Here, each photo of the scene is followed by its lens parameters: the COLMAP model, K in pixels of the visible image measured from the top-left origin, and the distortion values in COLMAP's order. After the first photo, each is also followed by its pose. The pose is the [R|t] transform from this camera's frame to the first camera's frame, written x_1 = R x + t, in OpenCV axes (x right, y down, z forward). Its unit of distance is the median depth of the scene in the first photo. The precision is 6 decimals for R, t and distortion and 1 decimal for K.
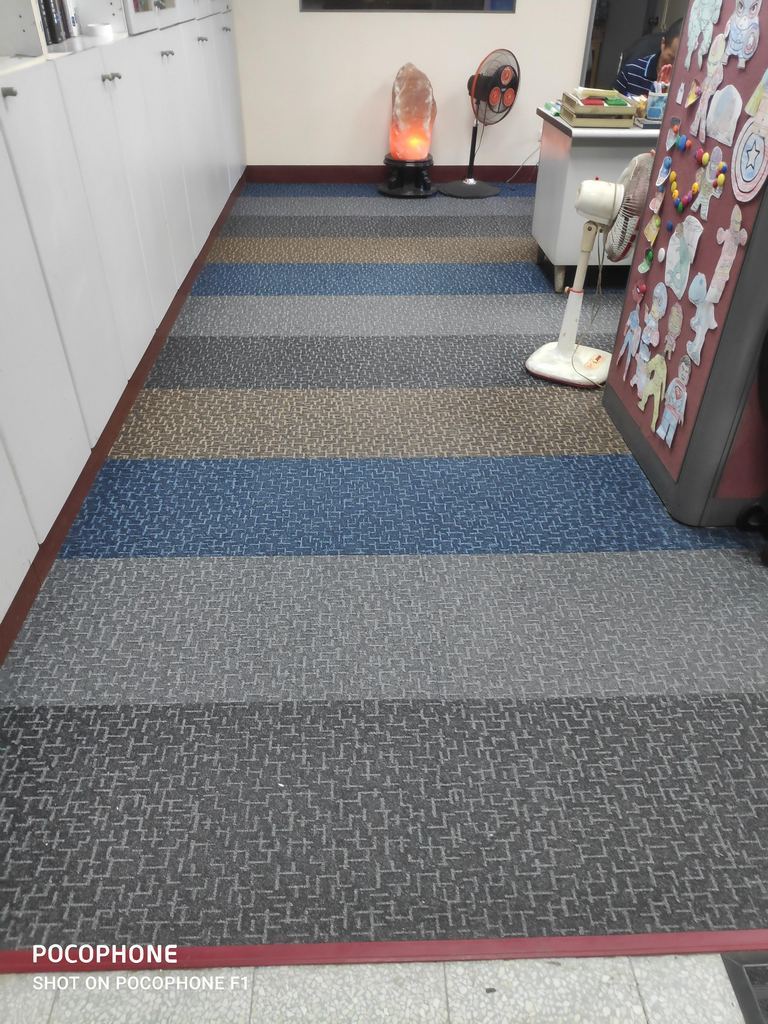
lens RADIAL K [[735.8, 0, 375.9], [0, 735.8, 504.0], [0, 0, 1]] dist [0.007916, -0.025408]
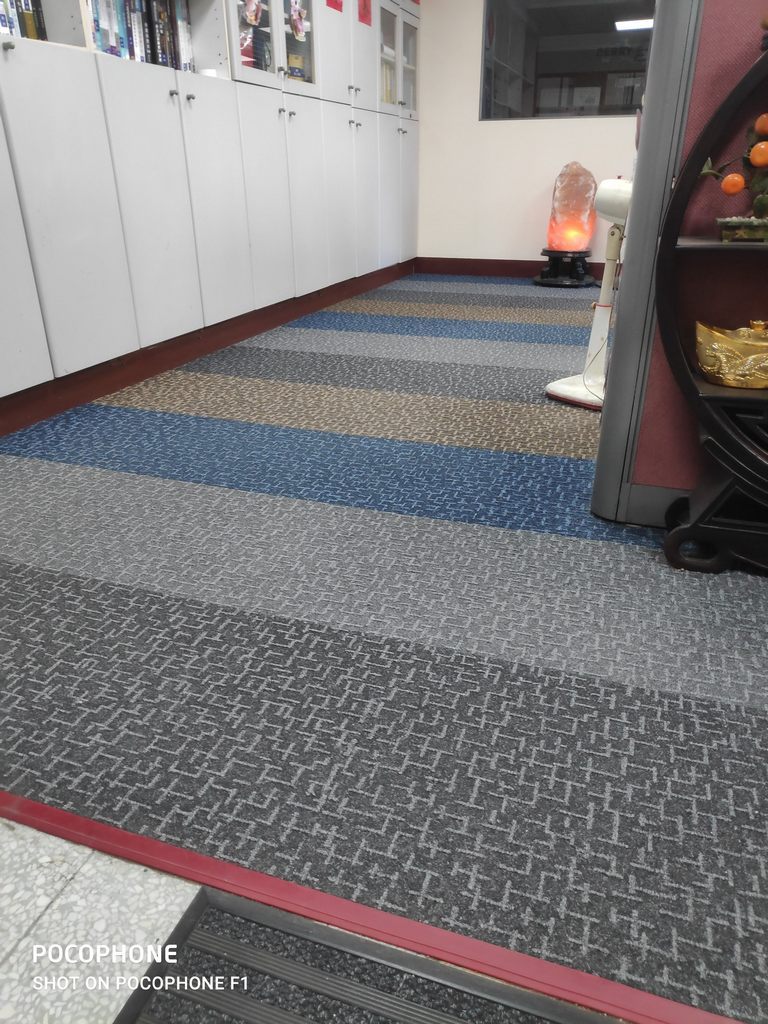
lens RADIAL K [[727.0, 0, 384.0], [0, 727.0, 512.0], [0, 0, 1]] dist [0.002447, -0.009131]
pose [[0.935109, 0.139454, -0.325766, 0.479727], [-0.197882, 0.968119, -0.153585, 0.200854], [0.293962, 0.208082, 0.932892, 0.193334]]
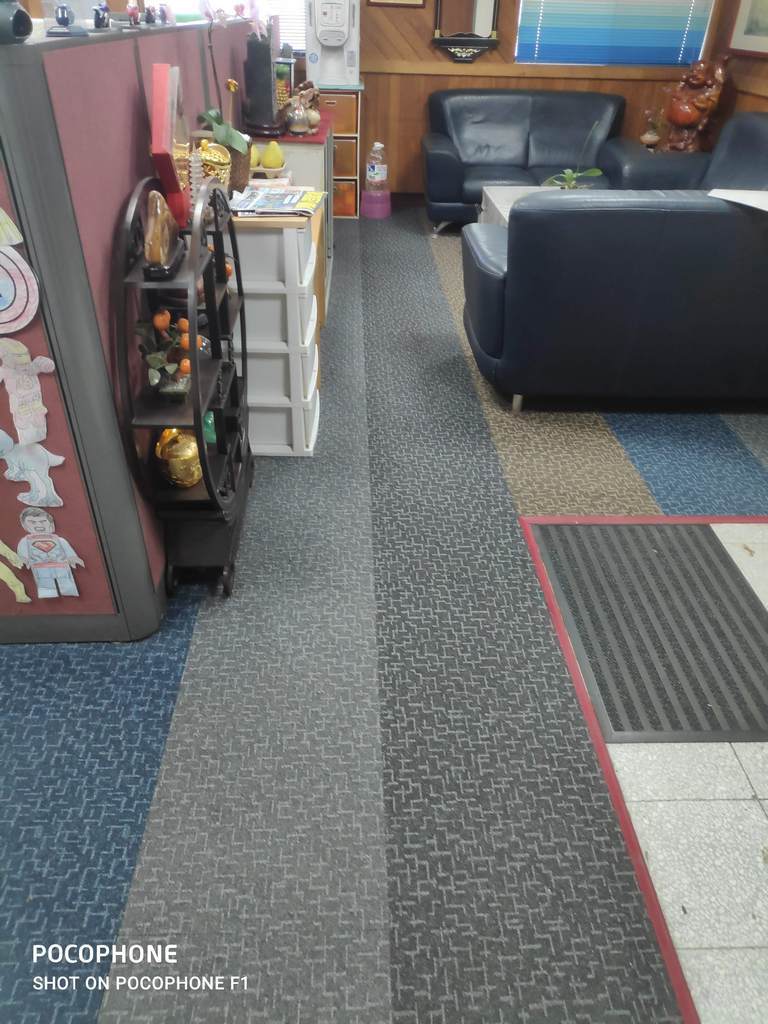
lens RADIAL K [[727.0, 0, 384.0], [0, 727.0, 512.0], [0, 0, 1]] dist [0.002447, -0.009131]
pose [[-0.003226, -0.587865, 0.808953, -0.245654], [0.567872, 0.664788, 0.485365, -0.370391], [-0.823111, 0.460947, 0.331687, 0.401130]]
